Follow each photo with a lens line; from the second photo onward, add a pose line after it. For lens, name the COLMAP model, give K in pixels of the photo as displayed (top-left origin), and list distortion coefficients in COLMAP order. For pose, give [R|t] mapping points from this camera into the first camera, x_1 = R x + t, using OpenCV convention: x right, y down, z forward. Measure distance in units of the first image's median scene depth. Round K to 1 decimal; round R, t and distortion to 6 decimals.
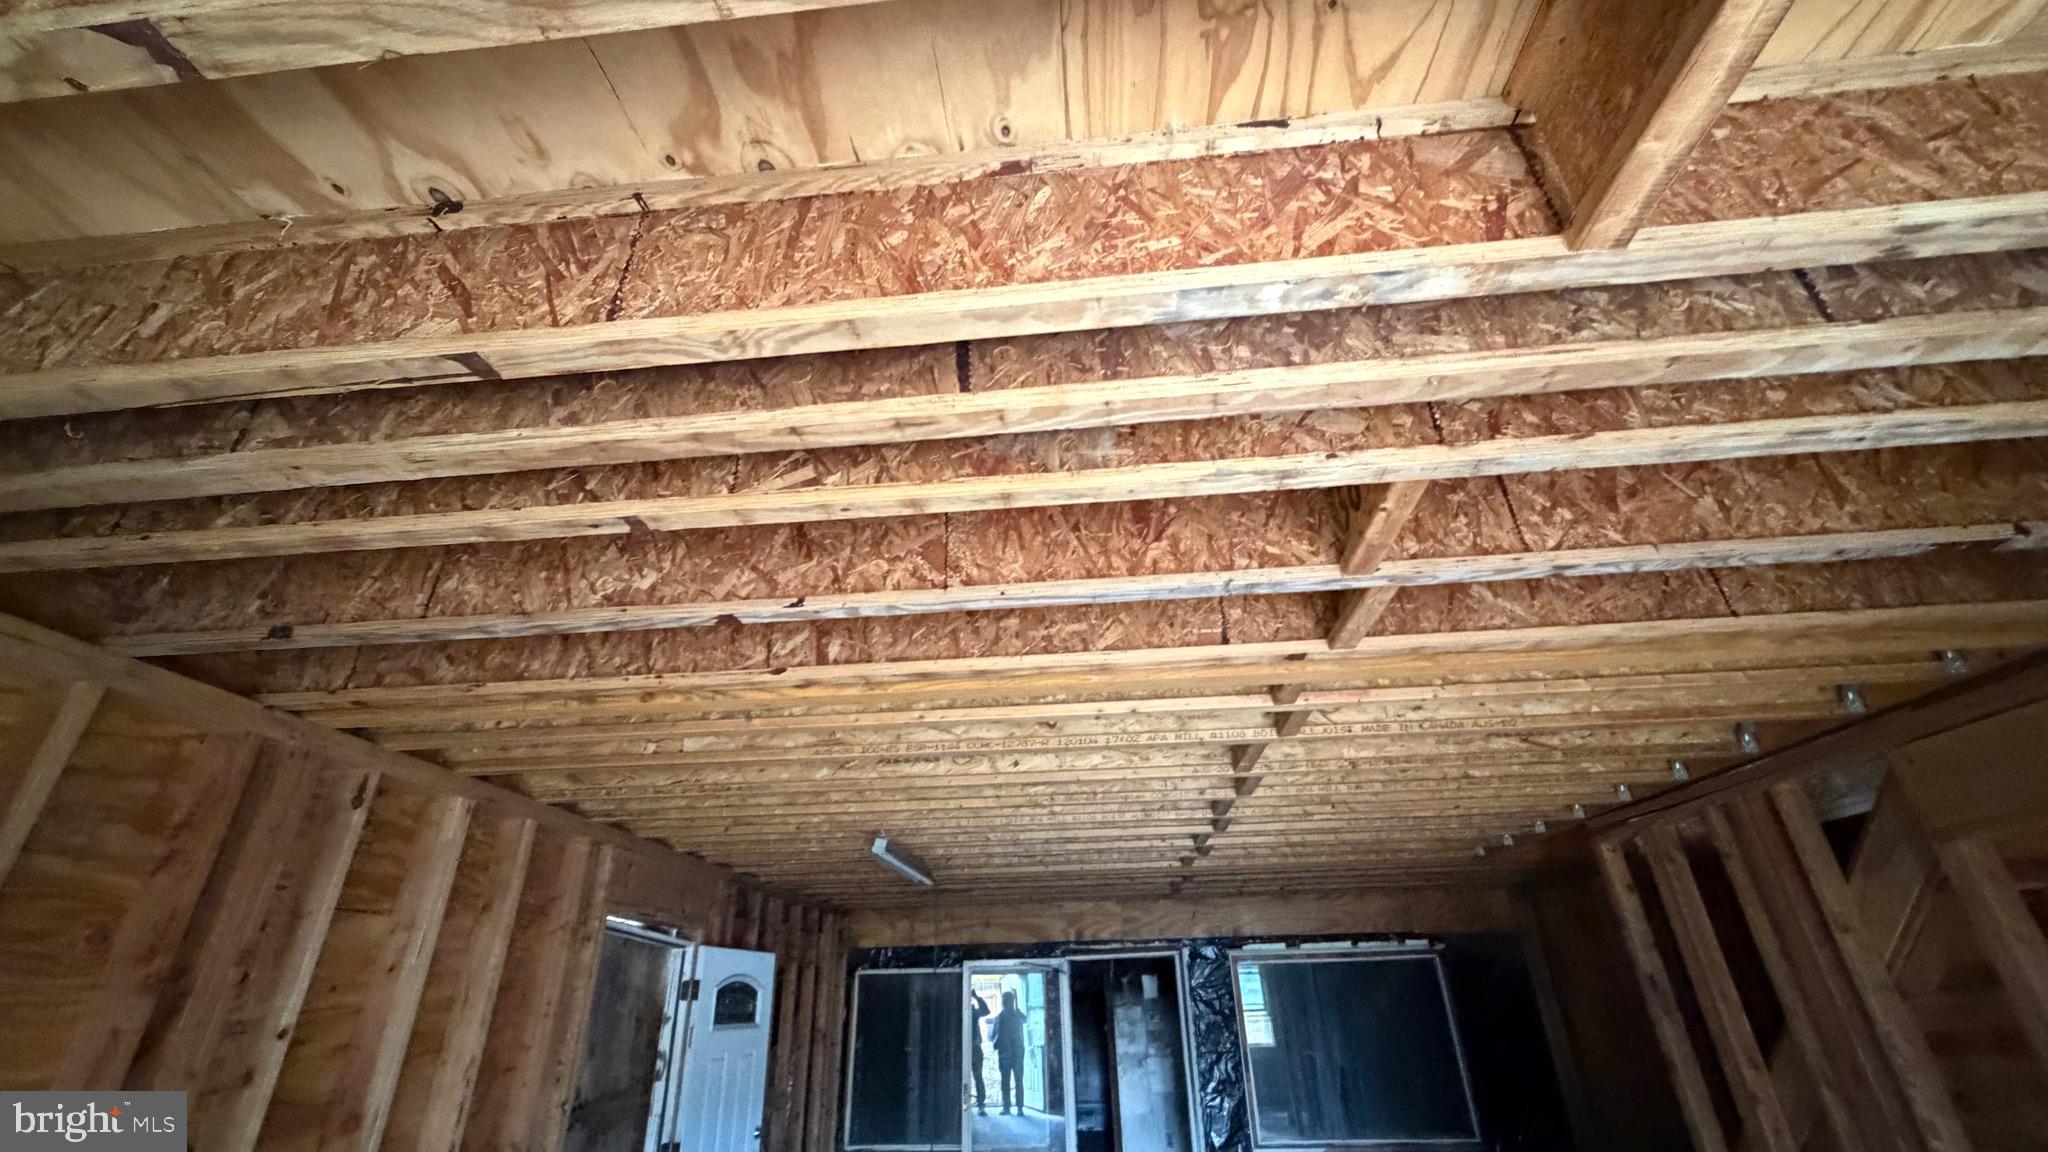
lens RADIAL K [[813.6, 0, 1016.5], [0, 813.6, 578.3], [0, 0, 1]] dist [0.000443, -0.000231]
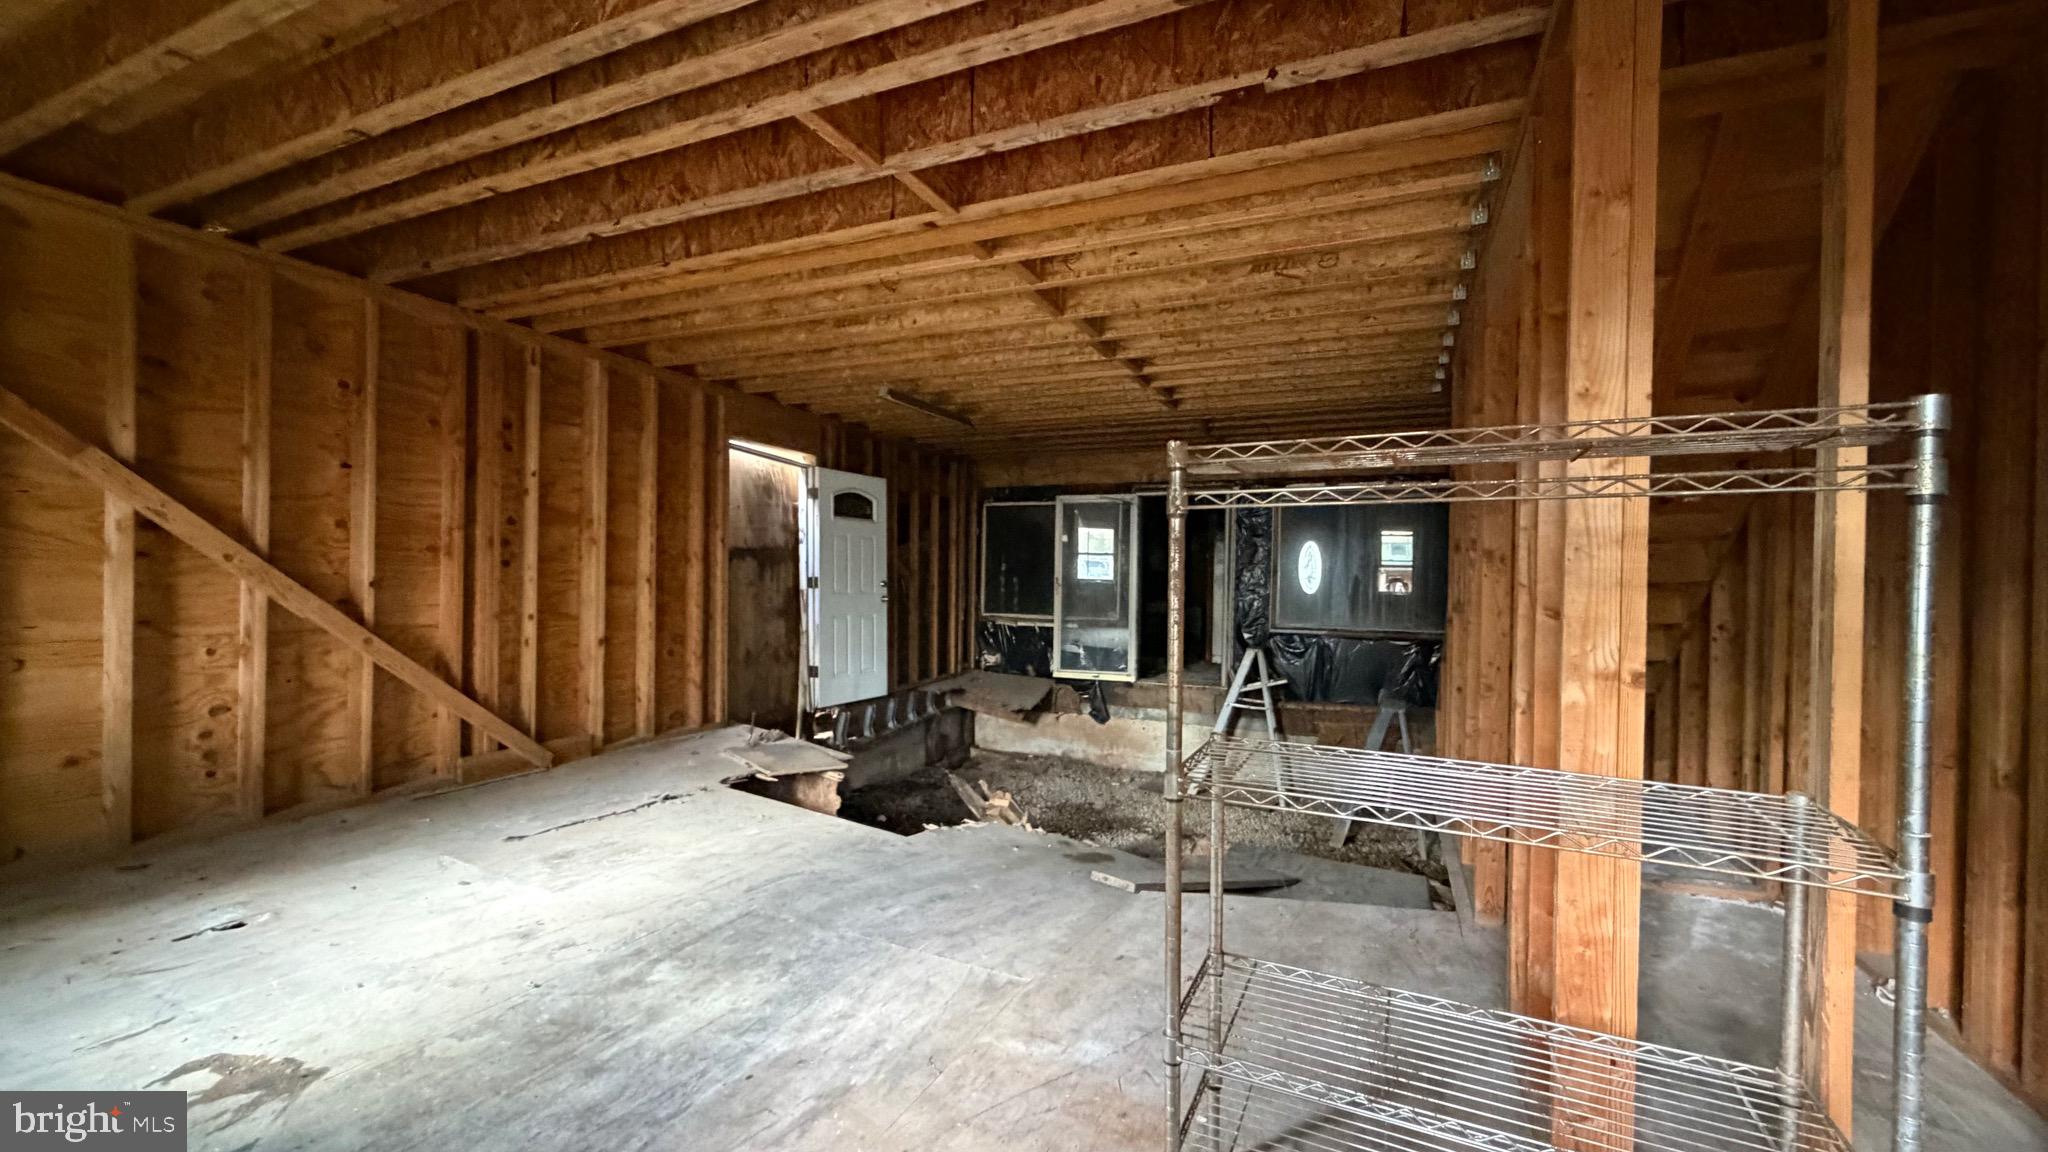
lens RADIAL K [[813.6, 0, 1016.5], [0, 813.6, 578.3], [0, 0, 1]] dist [0.000443, -0.000231]
pose [[0.945346, 0.038784, -0.323753, 0.950605], [0.116447, 0.887270, 0.446309, 0.023269], [0.304566, -0.459617, 0.834261, -0.471408]]
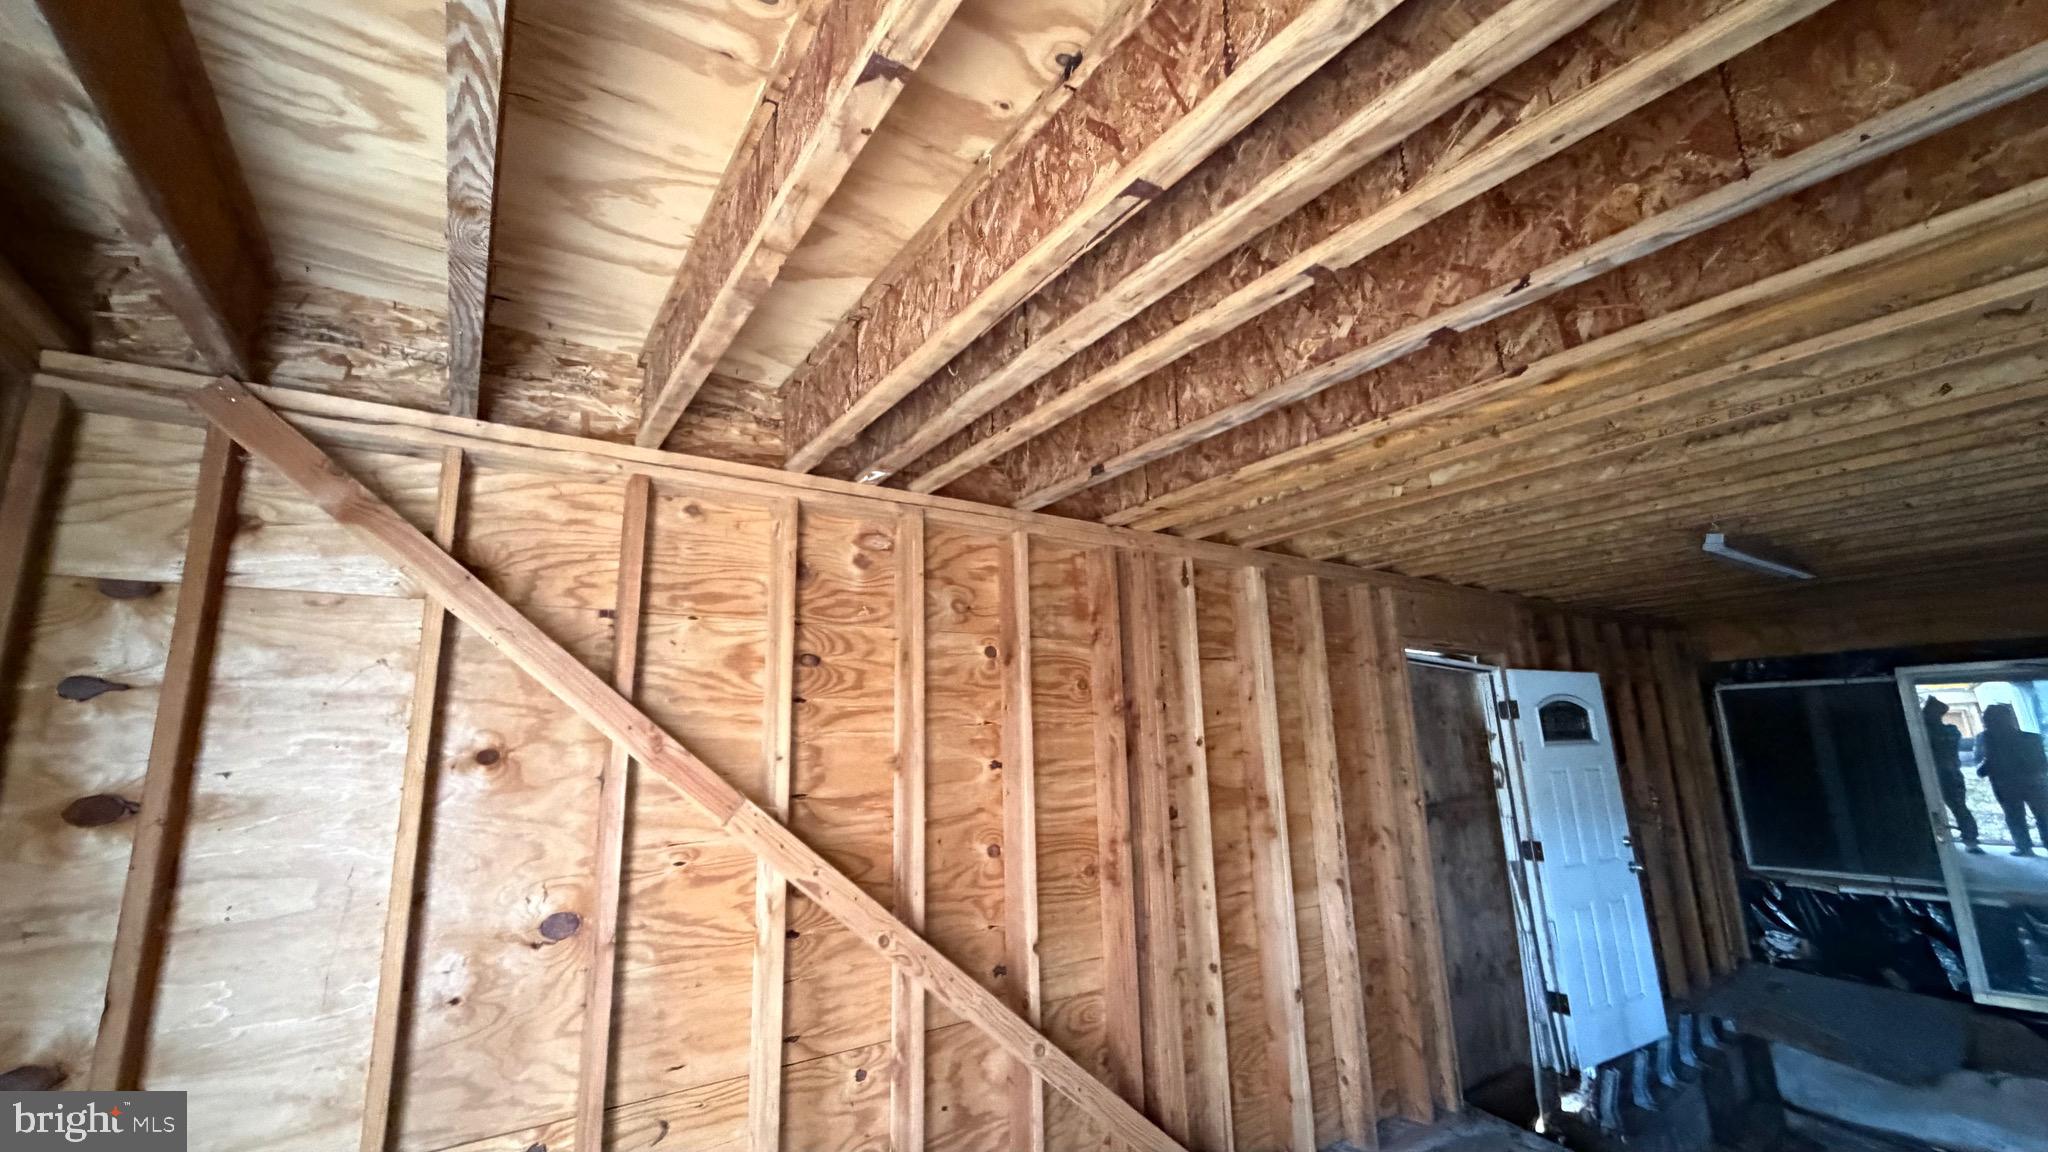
lens RADIAL K [[813.6, 0, 1016.5], [0, 813.6, 578.3], [0, 0, 1]] dist [0.000443, -0.000231]
pose [[0.637976, -0.148664, -0.755570, -0.008095], [0.365035, 0.922325, 0.126748, 0.010930], [0.678039, -0.356672, 0.642689, -0.006532]]
